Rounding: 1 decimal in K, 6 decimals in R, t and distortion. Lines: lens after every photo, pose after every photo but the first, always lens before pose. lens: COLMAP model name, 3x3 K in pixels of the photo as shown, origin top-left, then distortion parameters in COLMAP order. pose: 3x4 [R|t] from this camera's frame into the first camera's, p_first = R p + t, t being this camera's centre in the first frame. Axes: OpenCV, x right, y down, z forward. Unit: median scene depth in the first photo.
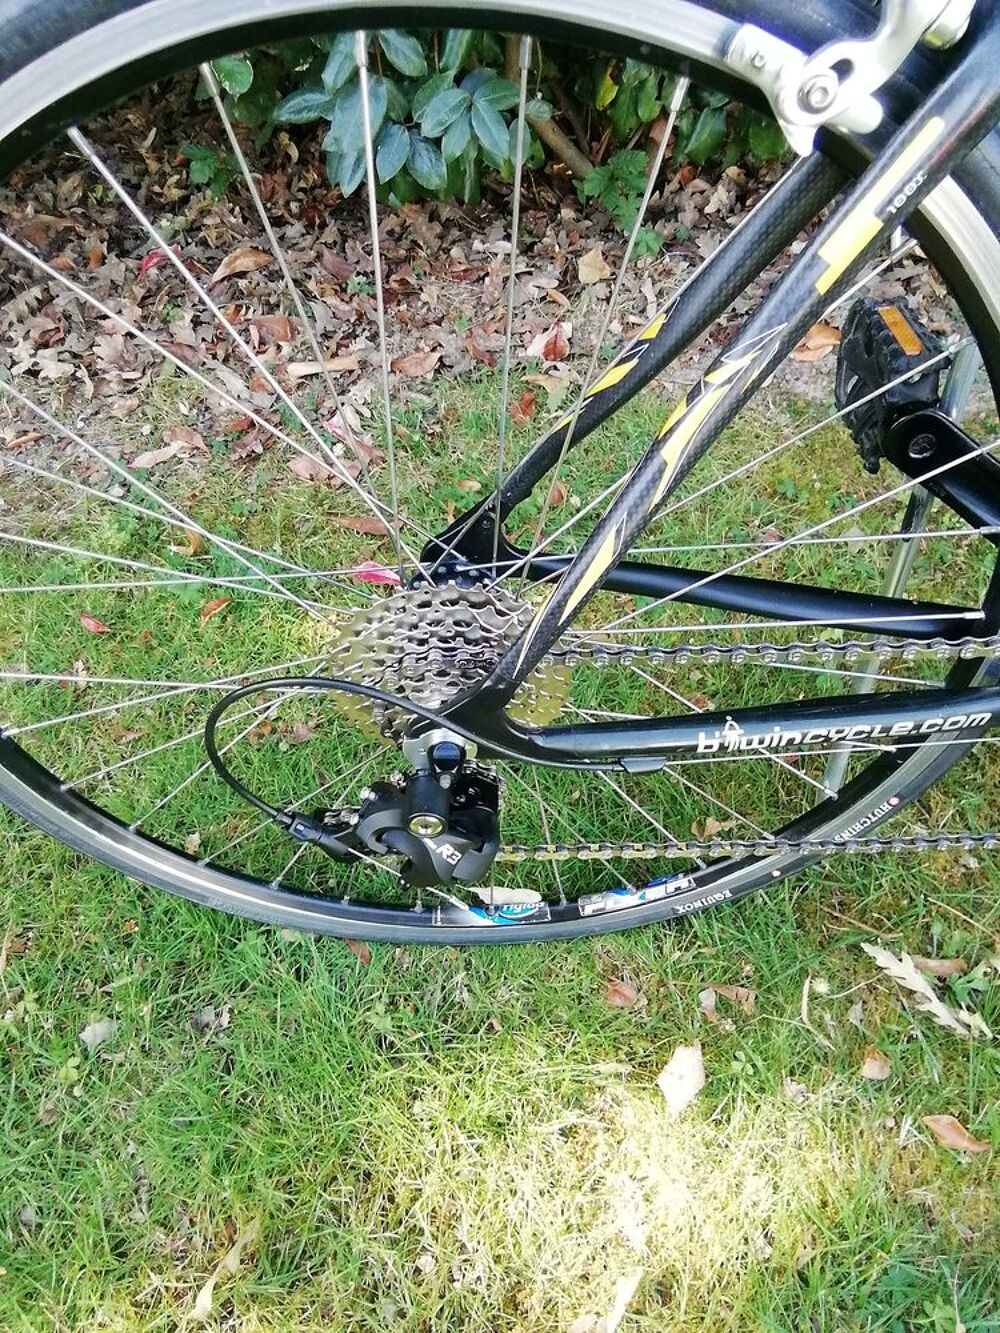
lens RADIAL K [[920.6, 0, 491.4], [0, 920.6, 685.6], [0, 0, 1]] dist [0.059150, -0.074055]
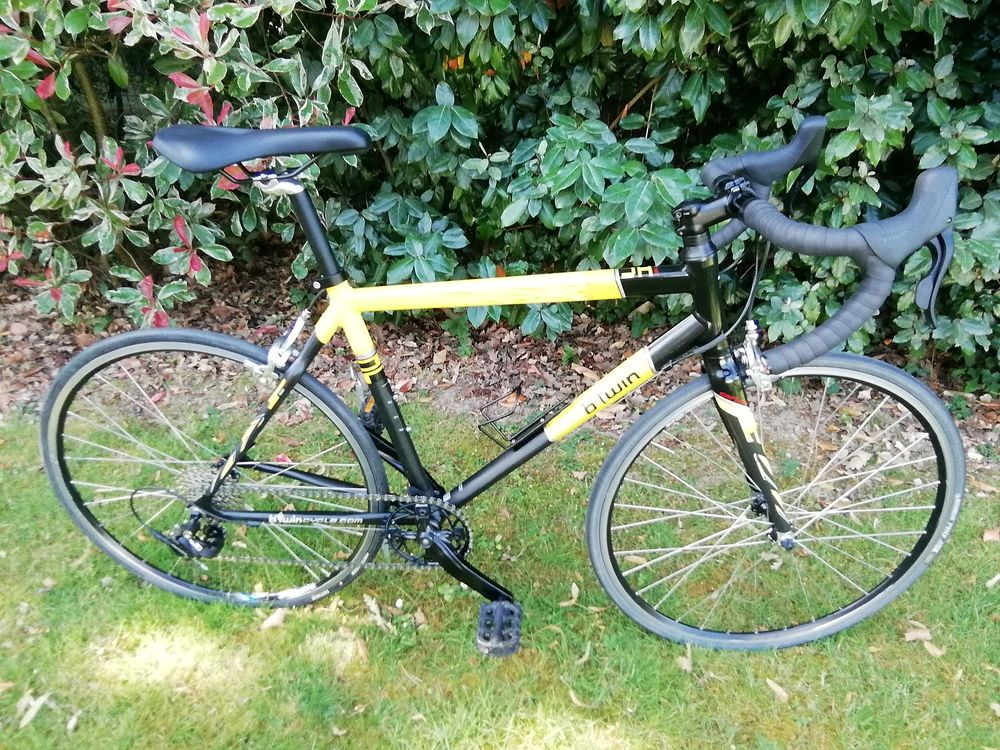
lens RADIAL K [[690.6, 0, 499.8], [0, 690.6, 376.5], [0, 0, 1]] dist [0.059150, -0.074055]
pose [[0.982350, 0.136289, -0.128116, 0.519778], [-0.172286, 0.925978, -0.335979, 0.159467], [0.072843, 0.352122, 0.933115, -0.627414]]
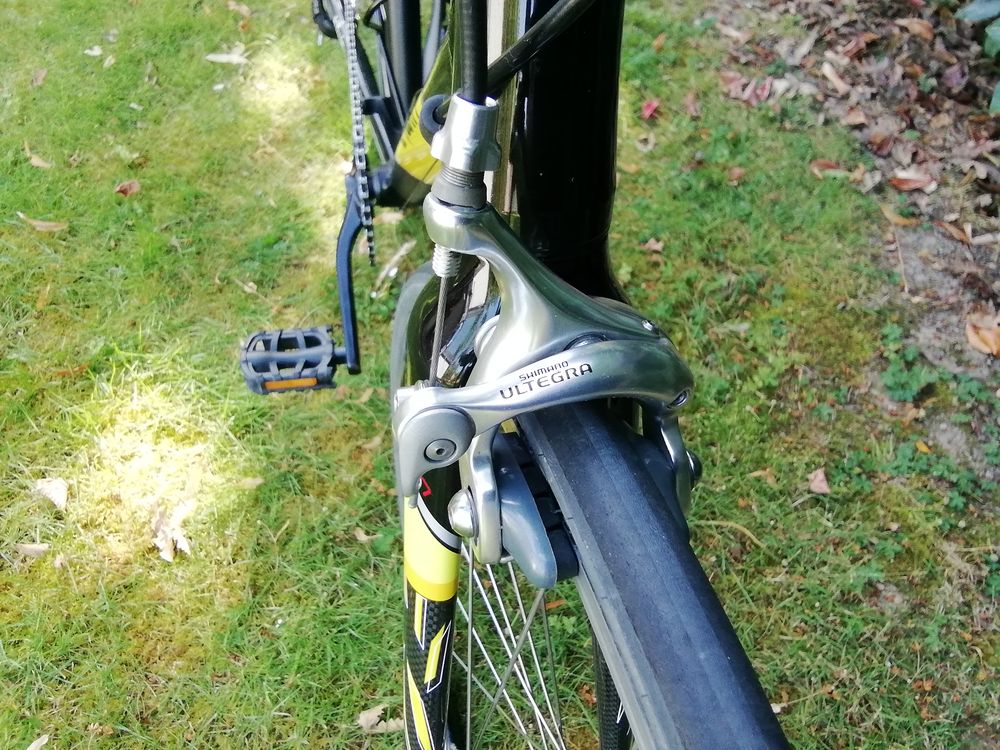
lens RADIAL K [[690.6, 0, 498.0], [0, 690.6, 383.6], [0, 0, 1]] dist [0.059150, -0.074055]
pose [[0.059898, 0.849602, -0.524013, 0.783233], [-0.813459, 0.345794, 0.467665, -0.256006], [0.578530, 0.398251, 0.711828, 0.075872]]
